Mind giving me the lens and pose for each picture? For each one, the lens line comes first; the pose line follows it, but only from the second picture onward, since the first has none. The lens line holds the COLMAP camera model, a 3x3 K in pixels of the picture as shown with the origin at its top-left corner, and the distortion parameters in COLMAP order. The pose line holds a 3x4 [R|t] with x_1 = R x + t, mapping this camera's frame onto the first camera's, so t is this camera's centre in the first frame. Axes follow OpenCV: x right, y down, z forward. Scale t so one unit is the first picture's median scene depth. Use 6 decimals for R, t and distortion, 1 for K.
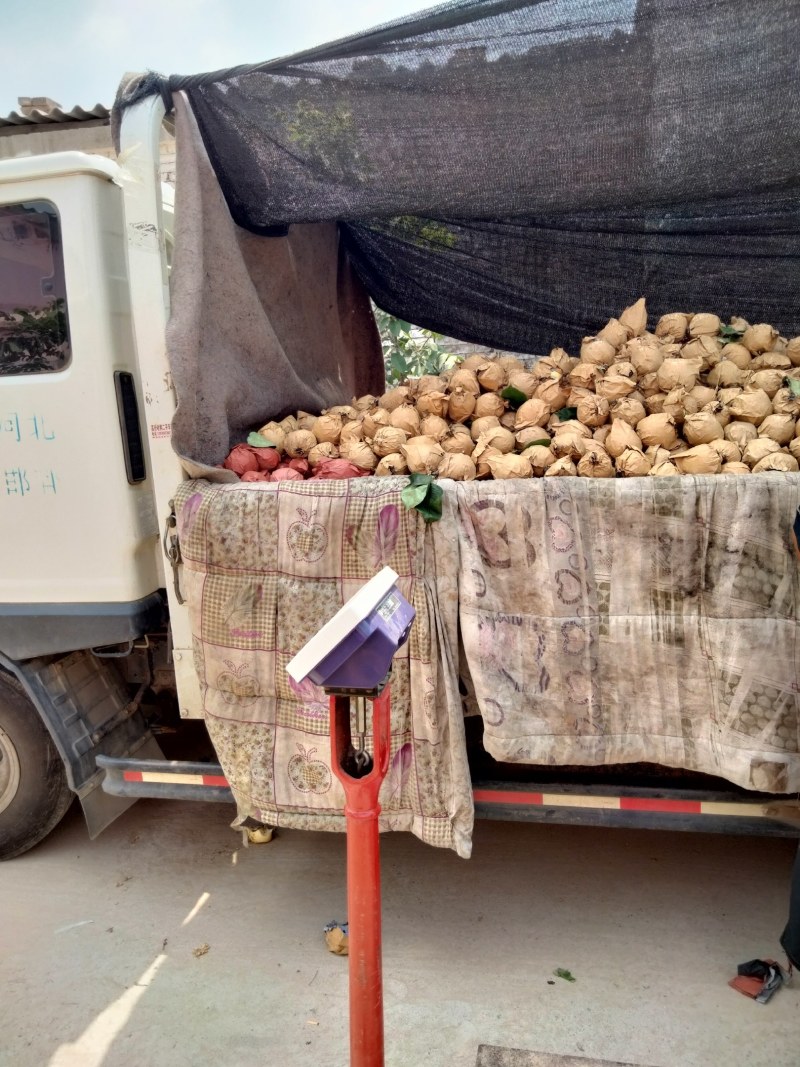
lens RADIAL K [[853.3, 0, 398.0], [0, 853.3, 485.2], [0, 0, 1]] dist [0.085798, -0.128309]
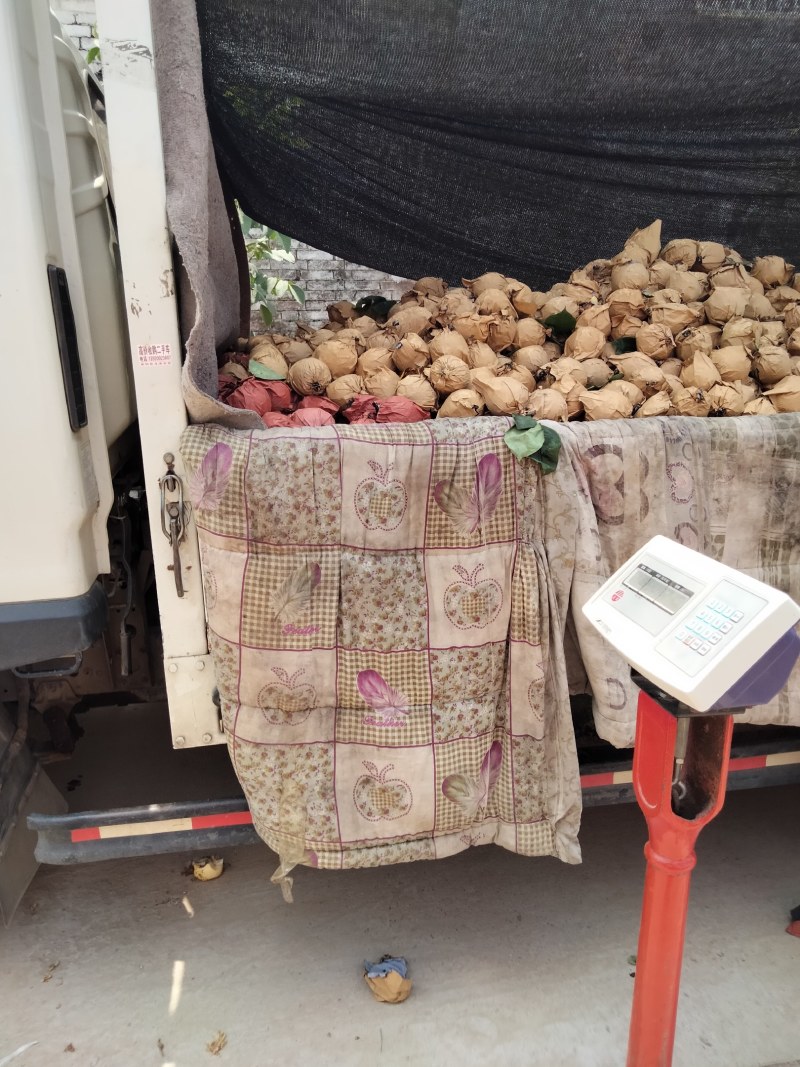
lens RADIAL K [[853.3, 0, 398.0], [0, 853.3, 485.2], [0, 0, 1]] dist [0.085798, -0.128309]
pose [[0.925799, -0.037118, 0.376189, -0.377153], [0.012111, 0.997569, 0.068623, -0.003259], [-0.377822, -0.058975, 0.923998, 0.284567]]
